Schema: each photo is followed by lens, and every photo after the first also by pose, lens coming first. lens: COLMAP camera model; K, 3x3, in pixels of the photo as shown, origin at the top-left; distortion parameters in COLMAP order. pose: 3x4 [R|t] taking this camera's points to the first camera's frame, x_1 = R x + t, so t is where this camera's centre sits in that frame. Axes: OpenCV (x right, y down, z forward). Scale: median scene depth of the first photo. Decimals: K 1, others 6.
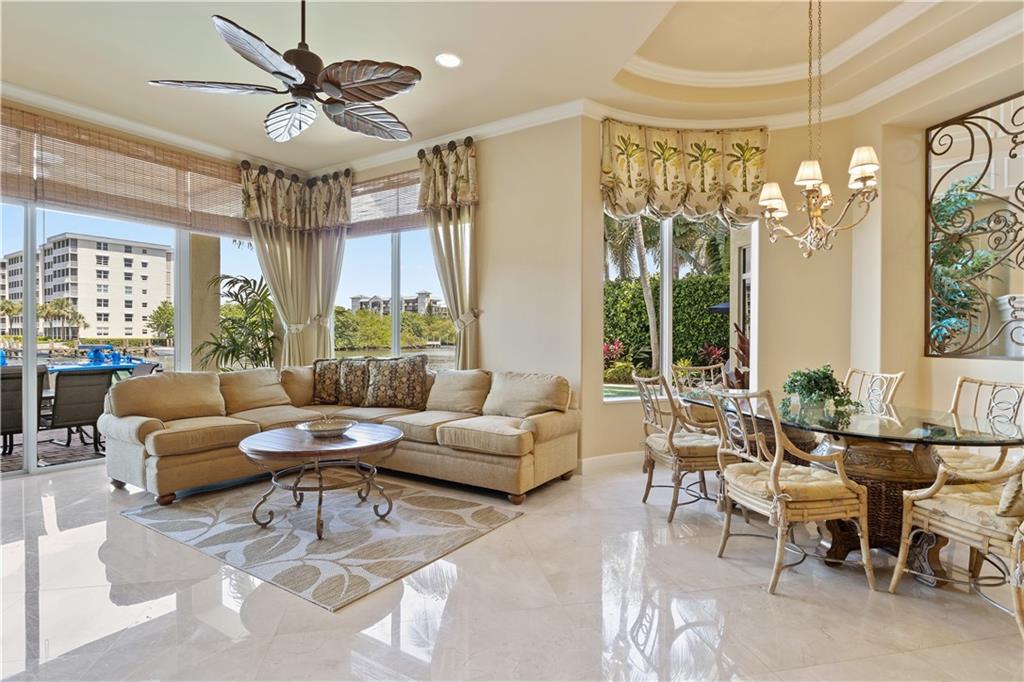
lens RADIAL K [[521.2, 0, 512.0], [0, 521.2, 341.0], [0, 0, 1]] dist [-0.003468, -0.000356]
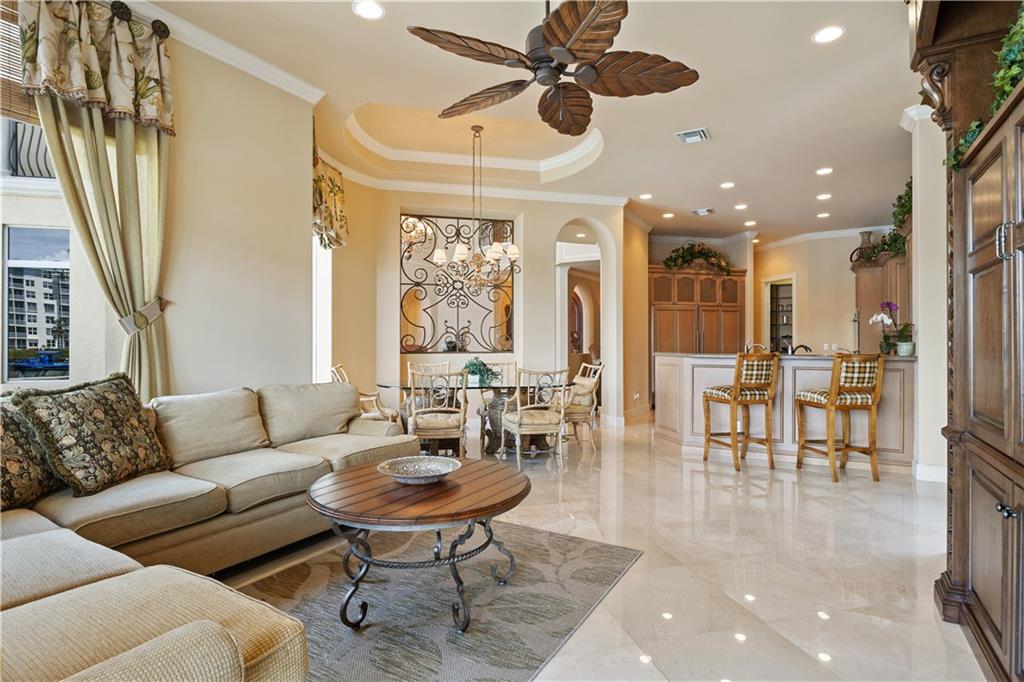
lens RADIAL K [[518.2, 0, 512.0], [0, 518.2, 341.0], [0, 0, 1]] dist [-0.004104, -0.000381]
pose [[-0.036878, -0.001674, 0.999318, -0.724564], [0.008305, 0.999964, 0.001981, -0.006746], [-0.999285, 0.008373, -0.036863, 0.611086]]
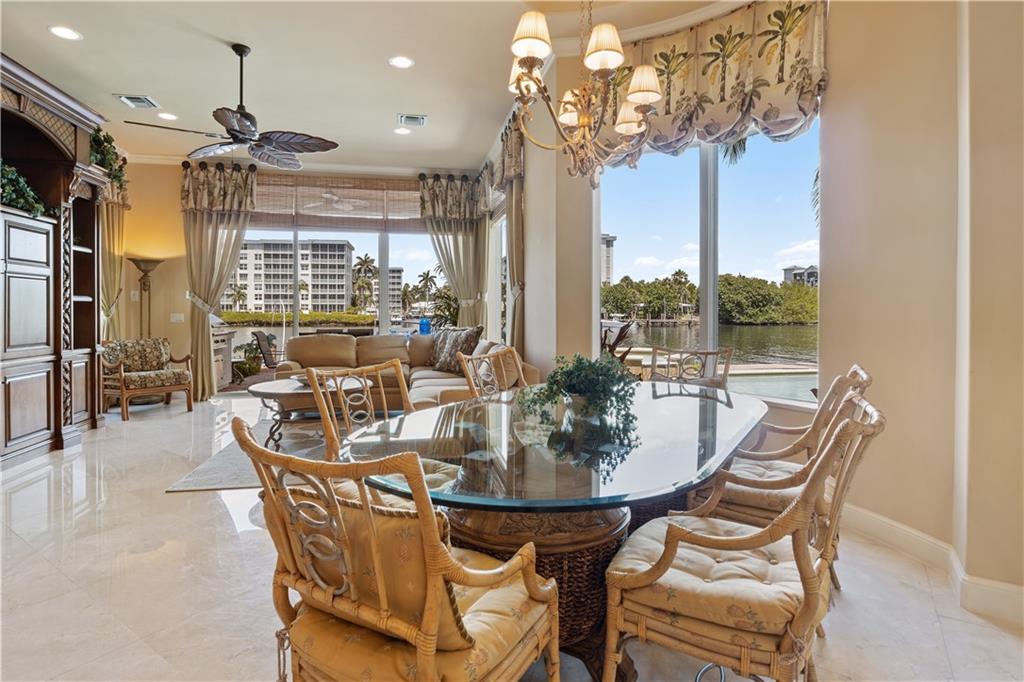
lens RADIAL K [[518.2, 0, 508.7], [0, 518.2, 312.7], [0, 0, 1]] dist [-0.003068, -0.000987]
pose [[0.697090, 0.001711, -0.716982, 0.632362], [-0.005528, 0.999980, -0.002989, 0.000682], [0.716962, 0.006047, 0.697086, 0.297349]]
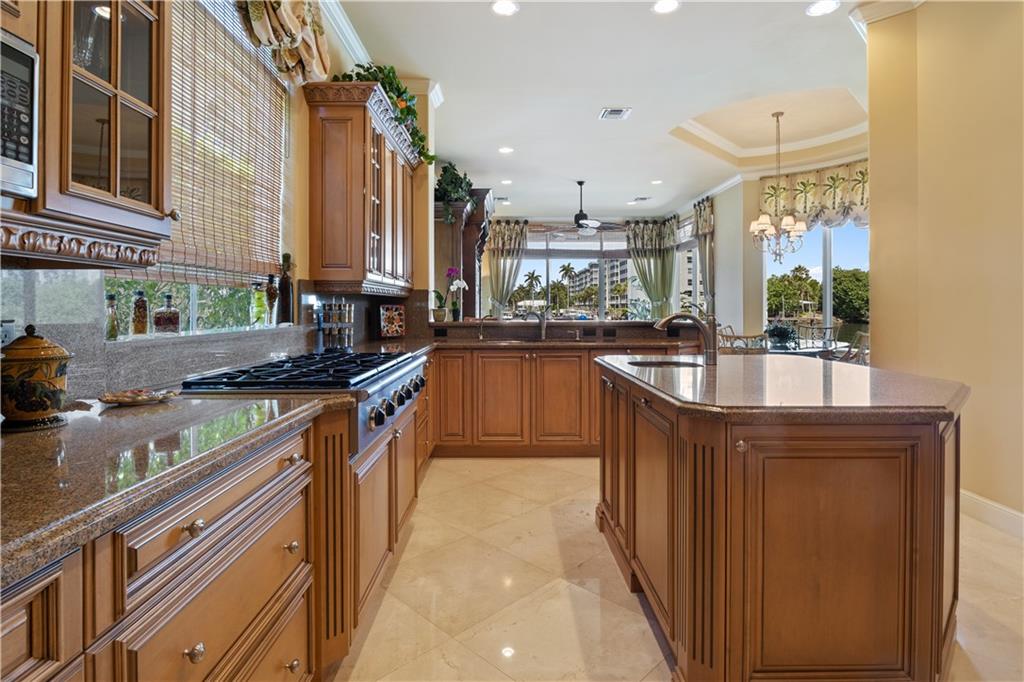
lens RADIAL K [[520.5, 0, 512.3], [0, 520.5, 309.1], [0, 0, 1]] dist [-0.000576, -0.000172]
pose [[0.553179, -0.001936, -0.833060, 1.036830], [-0.004752, 0.999974, -0.005480, 0.008848], [0.833049, 0.006990, 0.553155, -0.543793]]
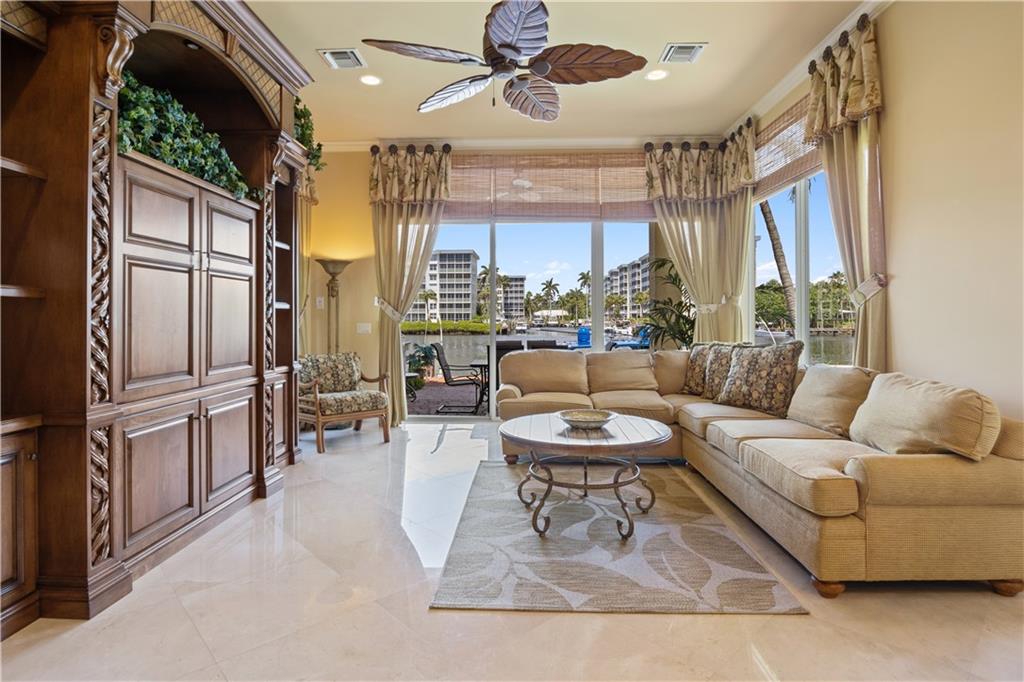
lens RADIAL K [[532.6, 0, 514.4], [0, 532.6, 315.0], [0, 0, 1]] dist [-0.015630, -0.000457]
pose [[0.525899, -0.009827, -0.850490, 0.249967], [-0.003245, 0.999903, -0.013560, 0.000478], [0.850541, 0.009891, 0.525816, 0.276623]]
